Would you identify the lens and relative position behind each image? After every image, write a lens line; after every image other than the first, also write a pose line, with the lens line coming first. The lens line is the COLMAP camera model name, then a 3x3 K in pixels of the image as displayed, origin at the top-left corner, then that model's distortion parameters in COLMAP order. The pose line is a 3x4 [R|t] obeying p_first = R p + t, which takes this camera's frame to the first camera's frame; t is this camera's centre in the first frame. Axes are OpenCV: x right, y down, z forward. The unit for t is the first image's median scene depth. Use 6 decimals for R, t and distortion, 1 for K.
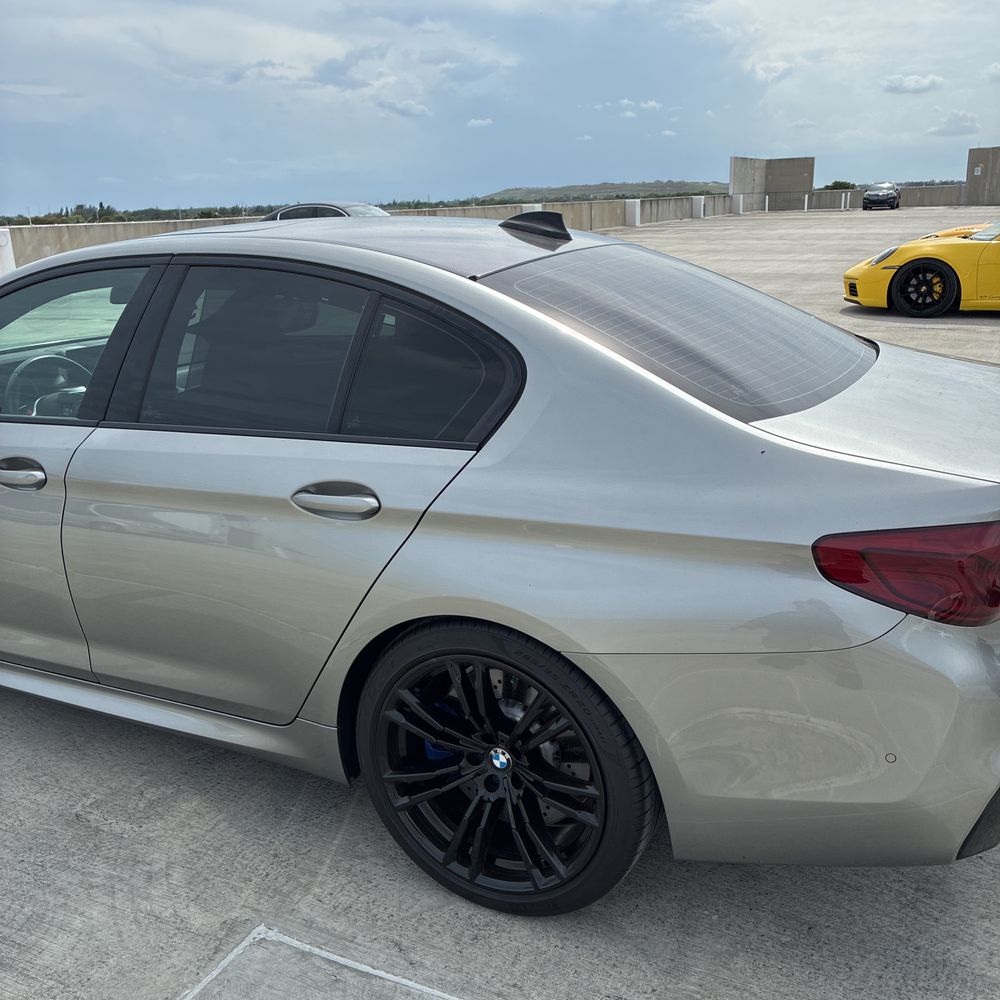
lens RADIAL K [[1014.9, 0, 500.0], [0, 1014.9, 500.0], [0, 0, 1]] dist [0.010735, 0.018620]
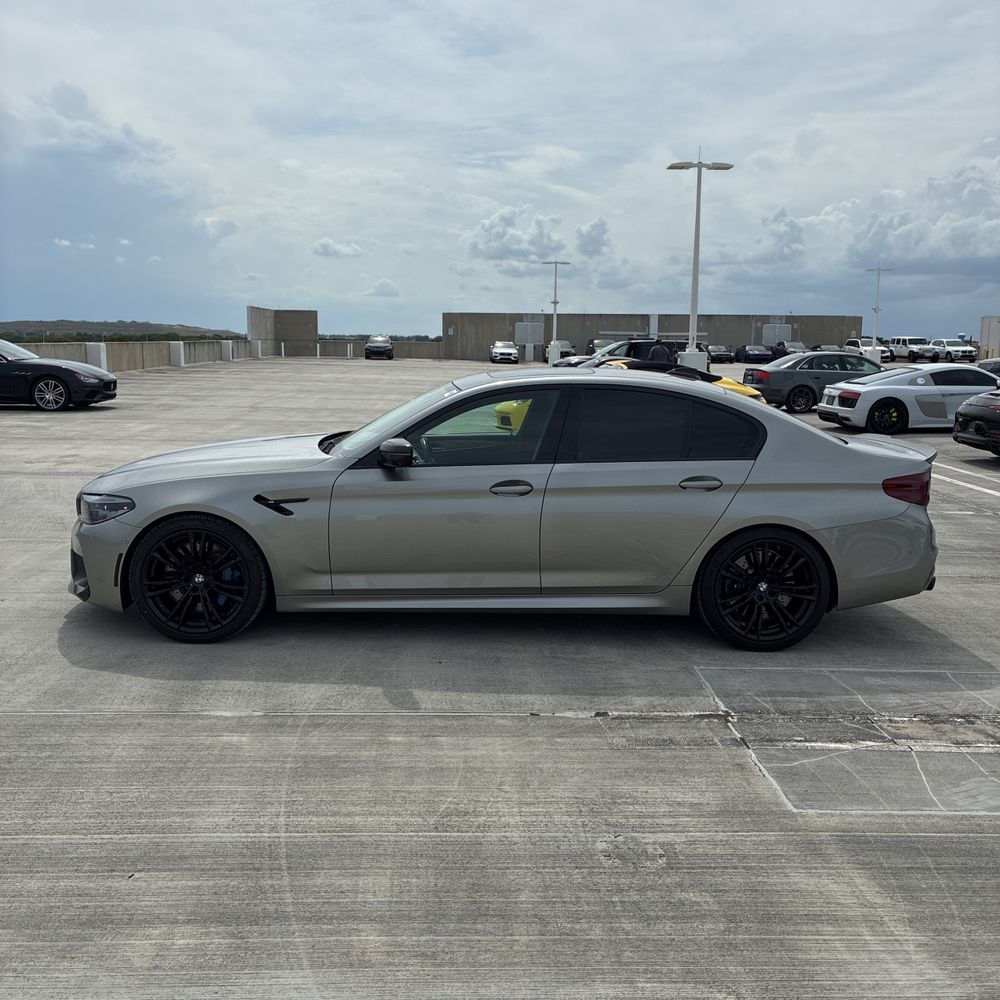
lens RADIAL K [[1003.3, 0, 500.0], [0, 1003.3, 500.0], [0, 0, 1]] dist [0.018198, -0.008347]
pose [[0.878185, -0.033650, 0.477136, -1.306793], [0.096946, 0.989340, -0.108660, 0.190614], [-0.468394, 0.141680, 0.872086, -0.649075]]
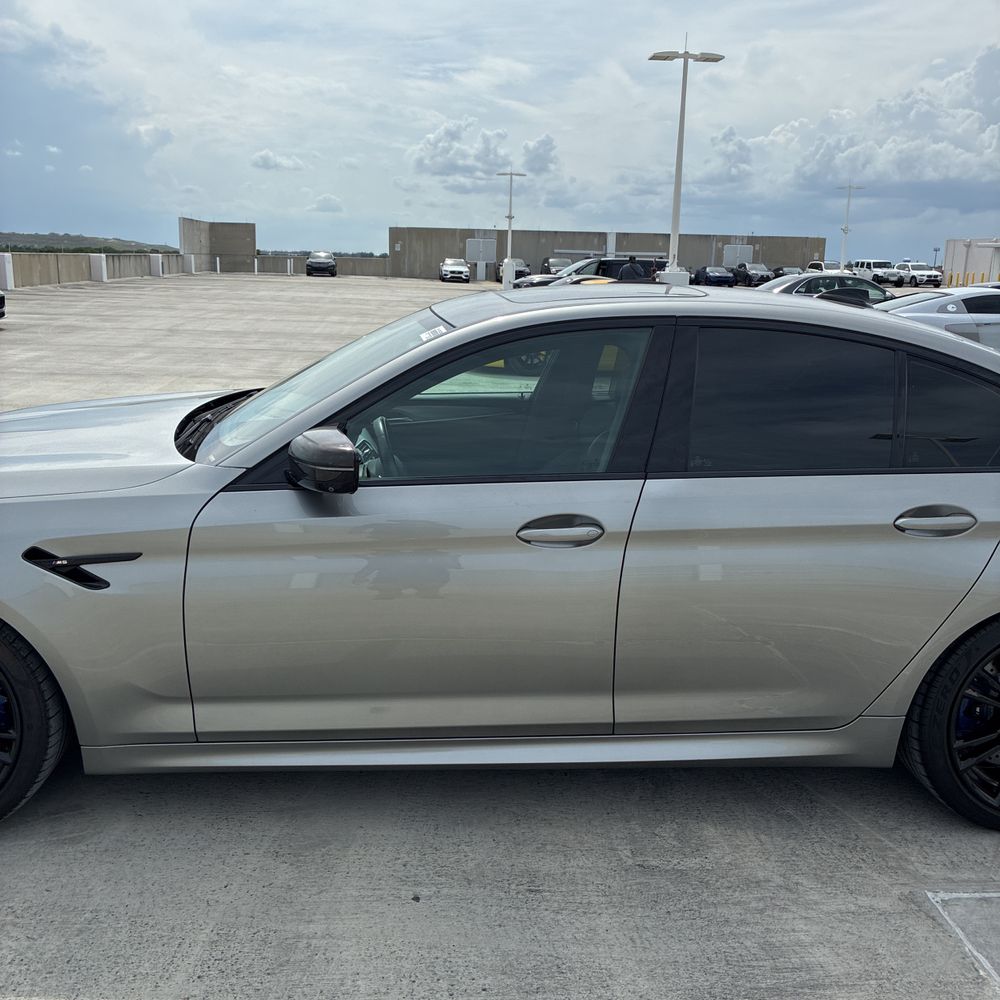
lens RADIAL K [[1012.0, 0, 493.9], [0, 1012.0, 491.9], [0, 0, 1]] dist [-0.010735, 0.046903]
pose [[0.855140, -0.064309, 0.514393, -0.935551], [0.096552, 0.994671, -0.036158, -0.032097], [-0.509327, 0.080586, 0.856792, 0.172078]]
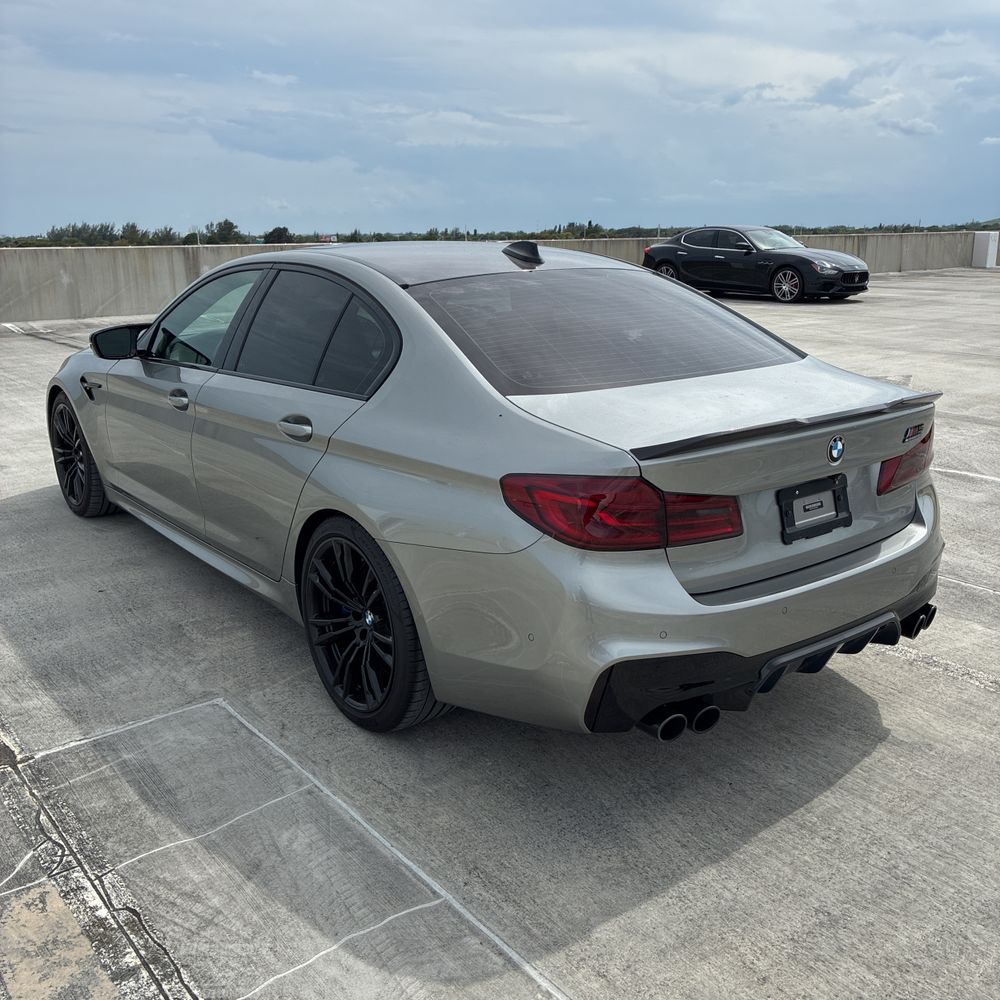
lens RADIAL K [[1014.9, 0, 500.0], [0, 1014.9, 500.0], [0, 0, 1]] dist [0.010735, 0.018620]
pose [[0.902444, 0.133441, -0.409620, 0.559928], [-0.141207, 0.989915, 0.011387, 0.035424], [0.407008, 0.047565, 0.912185, -0.183941]]
